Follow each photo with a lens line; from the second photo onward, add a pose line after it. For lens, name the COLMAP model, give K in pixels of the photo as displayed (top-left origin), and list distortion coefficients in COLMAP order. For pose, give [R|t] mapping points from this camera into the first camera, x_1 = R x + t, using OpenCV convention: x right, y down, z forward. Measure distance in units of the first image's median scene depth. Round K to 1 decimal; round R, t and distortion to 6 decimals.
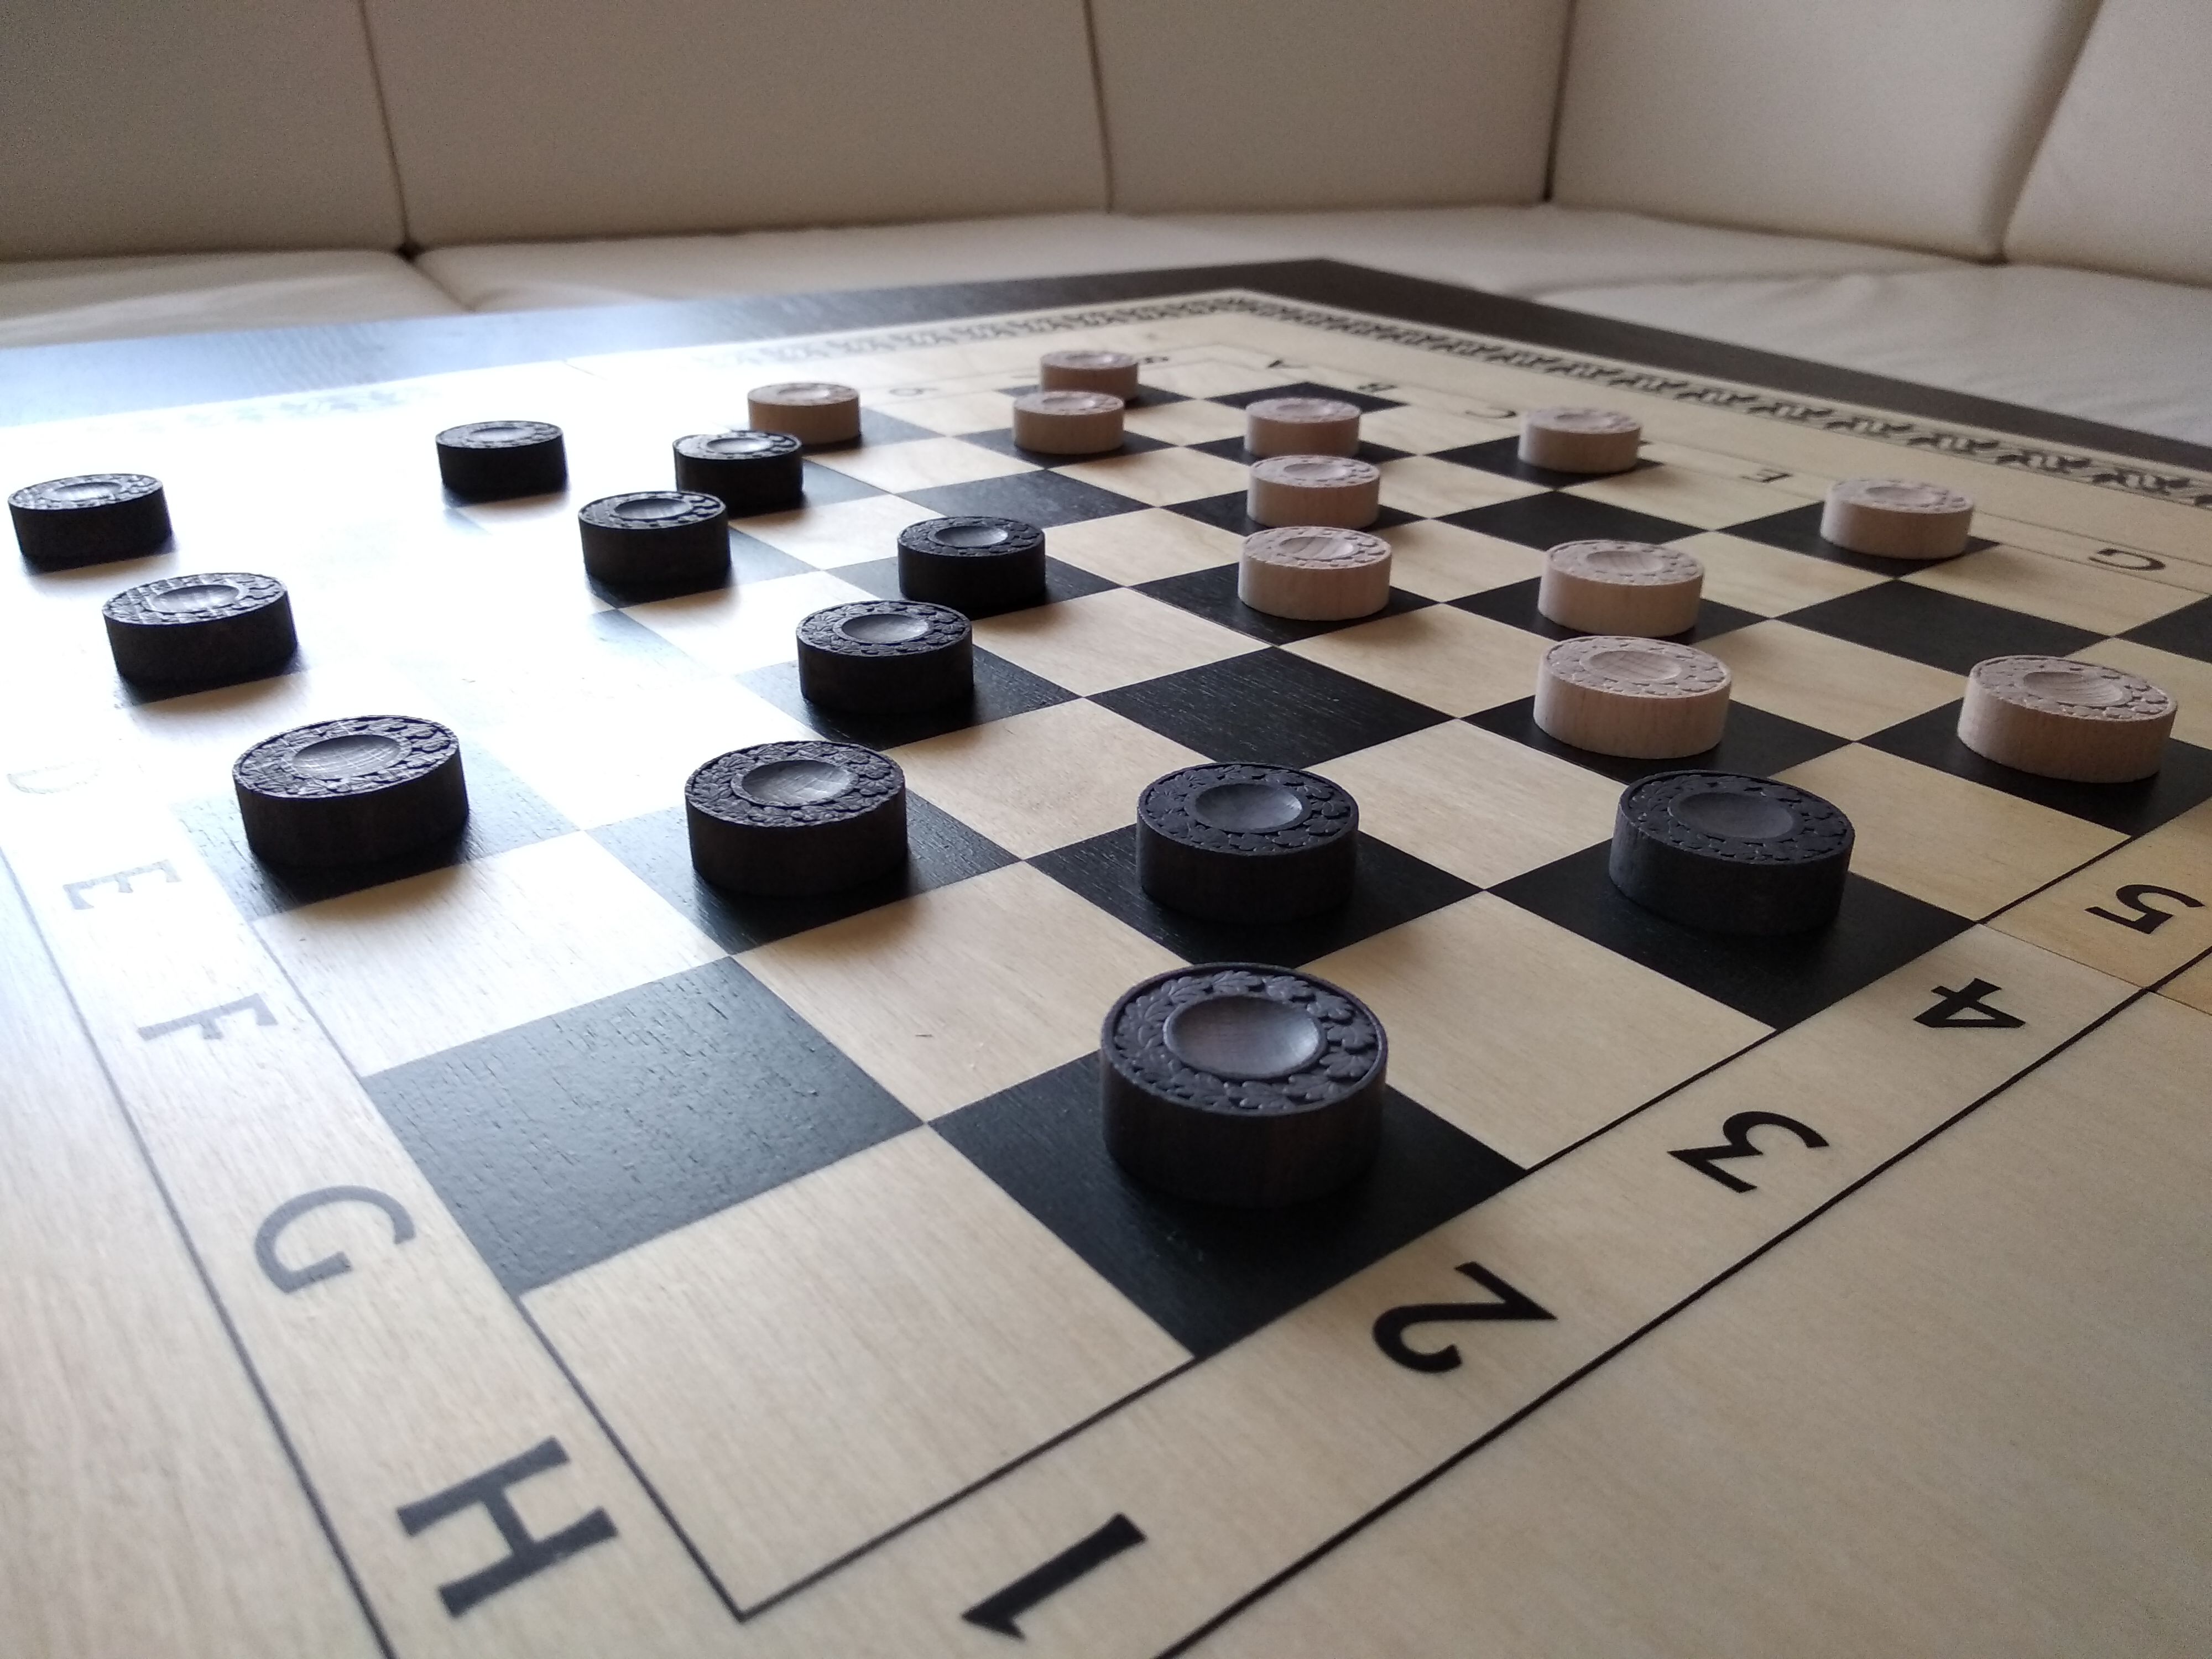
lens RADIAL K [[1700.4, 0, 1120.9], [0, 1700.4, 841.7], [0, 0, 1]] dist [0.044759, -0.084558]
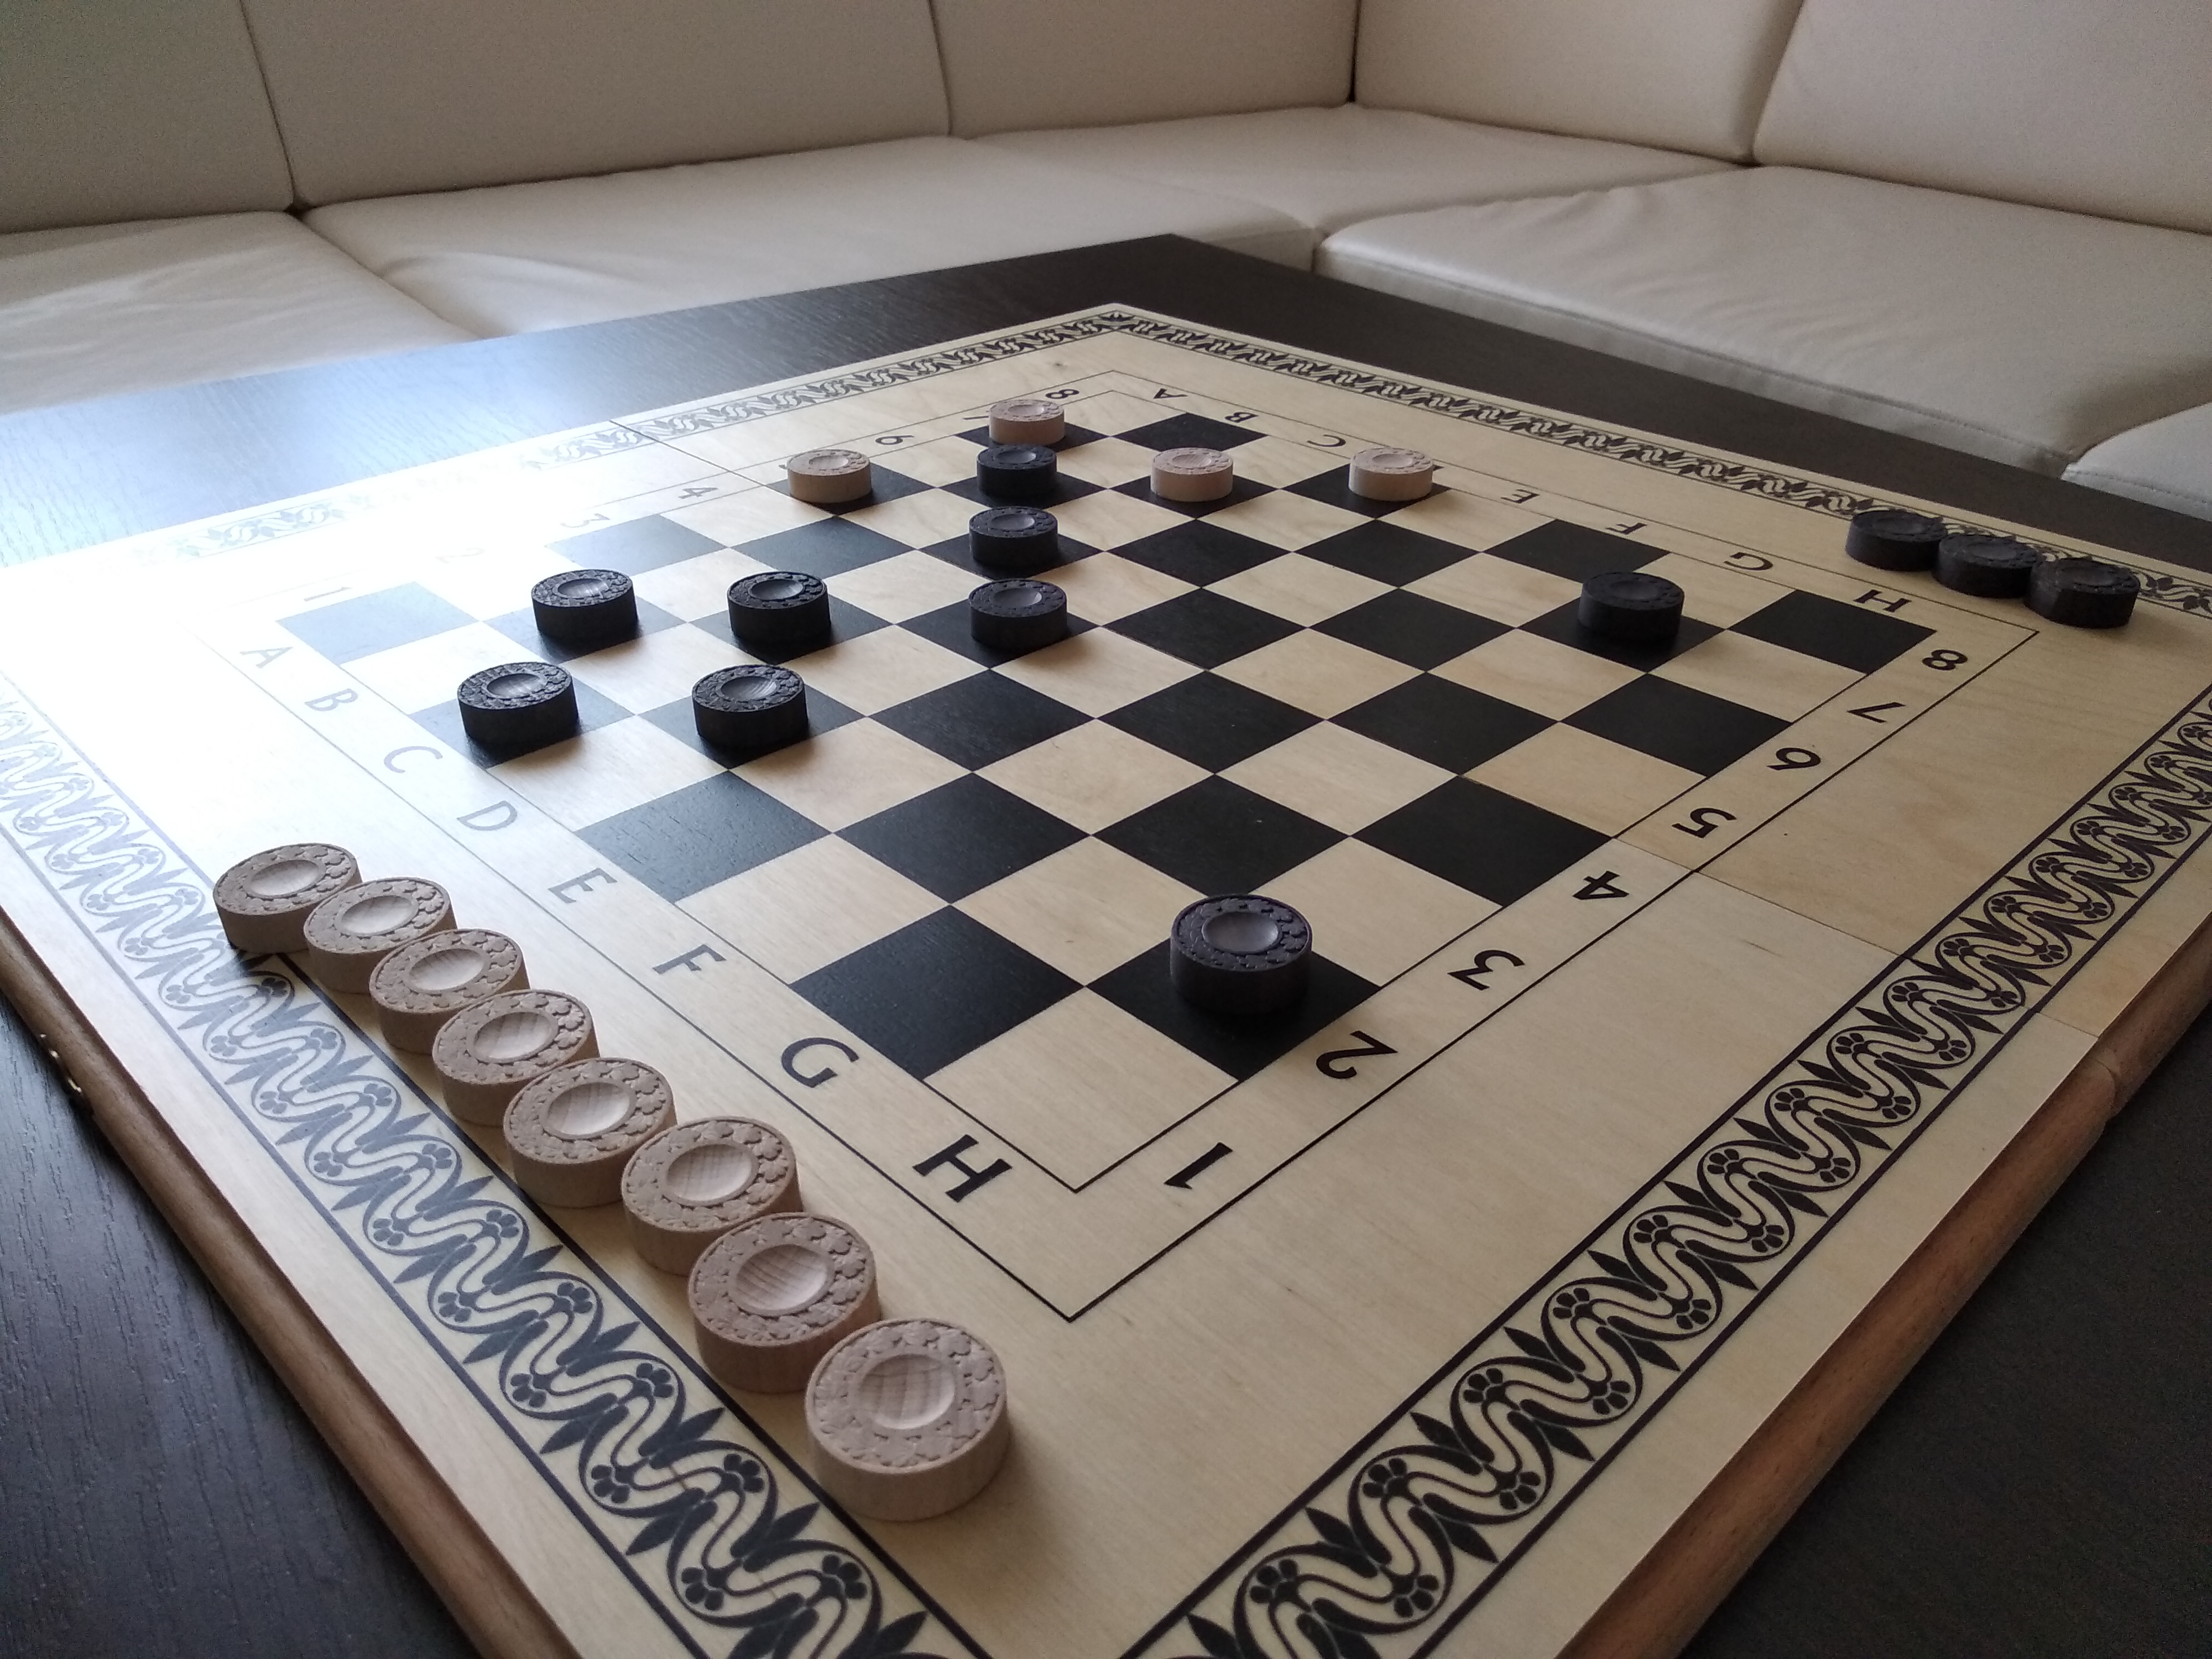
lens RADIAL K [[1700.4, 0, 1098.4], [0, 1700.4, 818.1], [0, 0, 1]] dist [0.044759, -0.084558]
pose [[0.994847, -0.066661, 0.076394, -0.212076], [0.060687, 0.995103, 0.078021, -0.165812], [-0.081221, -0.072983, 0.994020, -0.865215]]
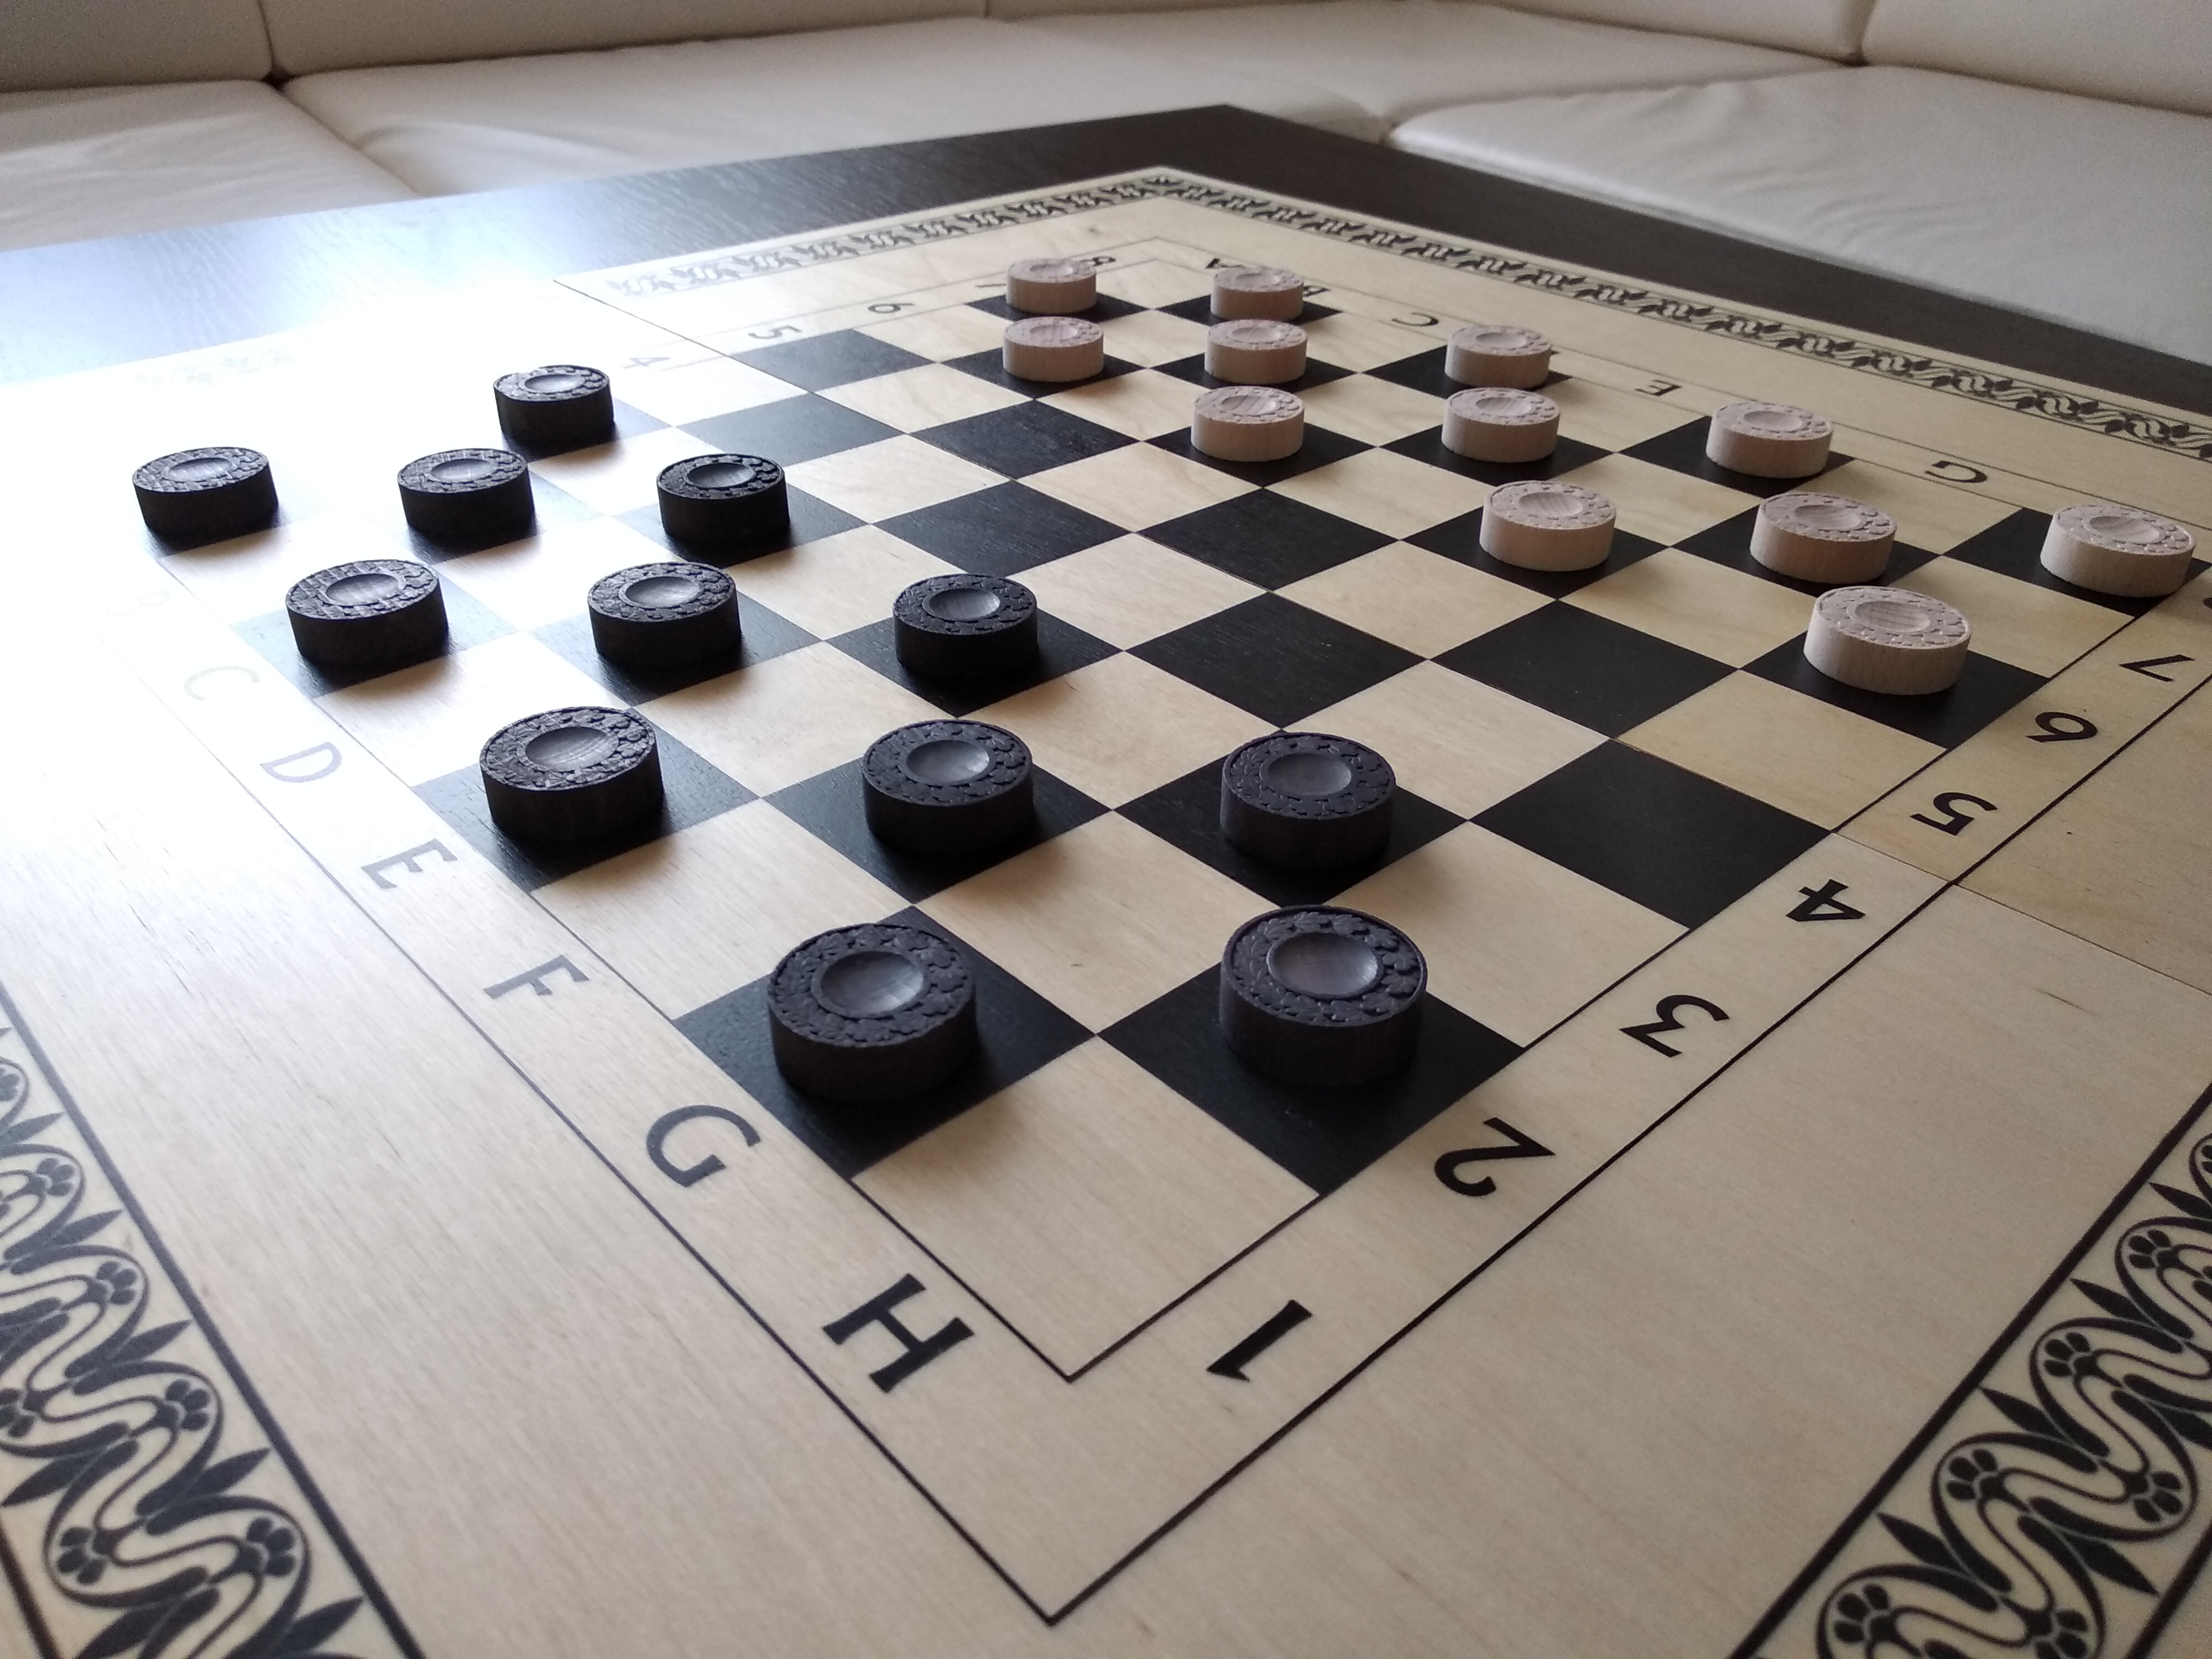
lens RADIAL K [[1700.4, 0, 1109.6], [0, 1700.4, 813.5], [0, 0, 1]] dist [0.044759, -0.084558]
pose [[0.997039, -0.044303, 0.062850, -0.162838], [0.037035, 0.992969, 0.112430, -0.151631], [-0.067389, -0.109769, 0.991670, -0.319850]]
